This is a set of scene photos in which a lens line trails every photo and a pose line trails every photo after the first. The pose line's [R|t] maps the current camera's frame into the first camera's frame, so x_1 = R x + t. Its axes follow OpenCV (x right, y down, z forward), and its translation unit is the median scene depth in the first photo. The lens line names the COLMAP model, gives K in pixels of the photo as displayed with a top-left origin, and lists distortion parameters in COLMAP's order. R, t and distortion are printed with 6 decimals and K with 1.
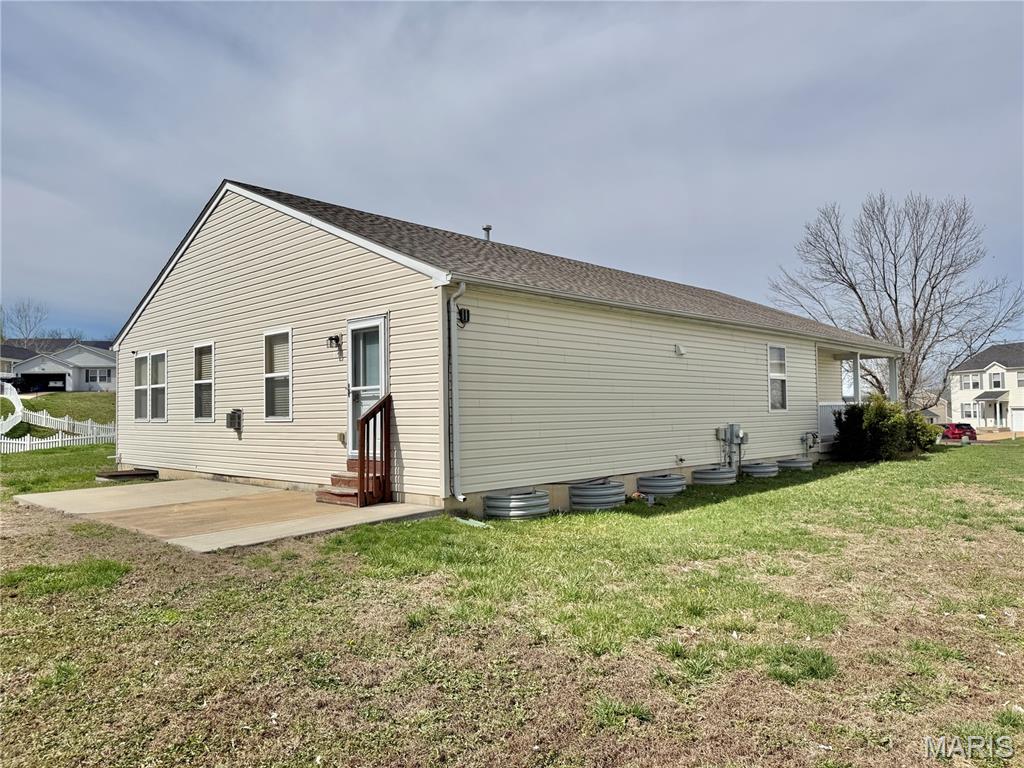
lens RADIAL K [[724.1, 0, 512.0], [0, 724.1, 384.0], [0, 0, 1]] dist [0.002924, 0.000580]
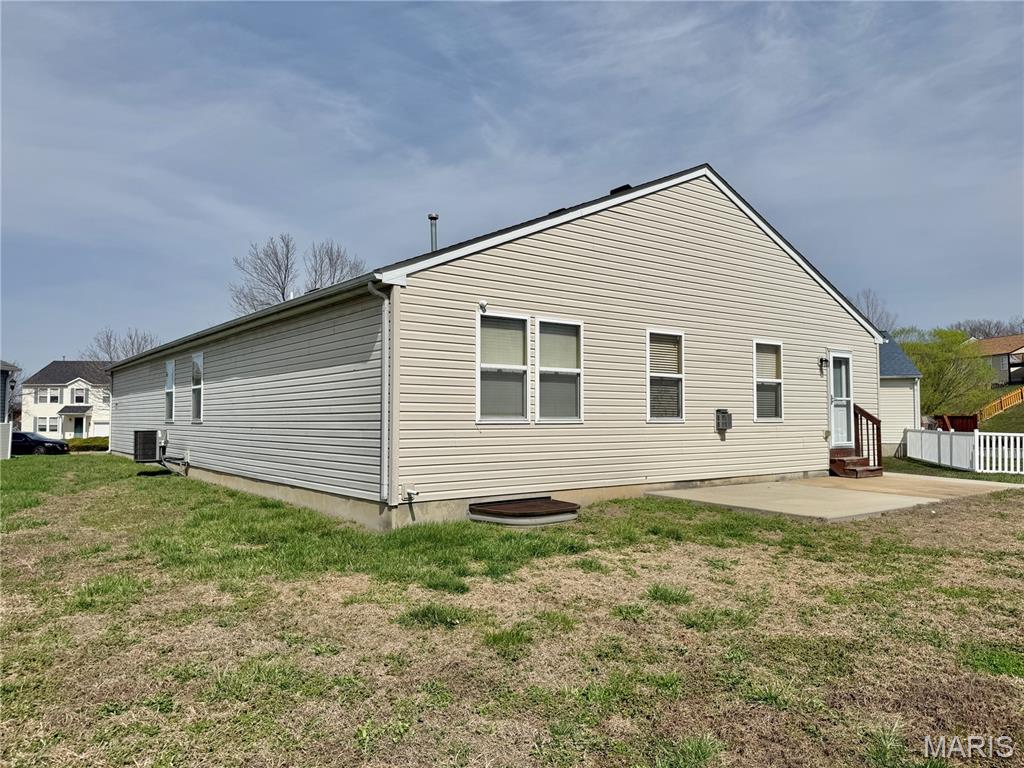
lens RADIAL K [[724.1, 0, 512.0], [0, 724.1, 384.0], [0, 0, 1]] dist [0.002924, 0.000580]
pose [[0.160898, 0.063462, 0.984929, -0.267896], [-0.040923, 0.997501, -0.057587, 0.013287], [-0.986122, -0.031041, 0.163093, 0.216970]]
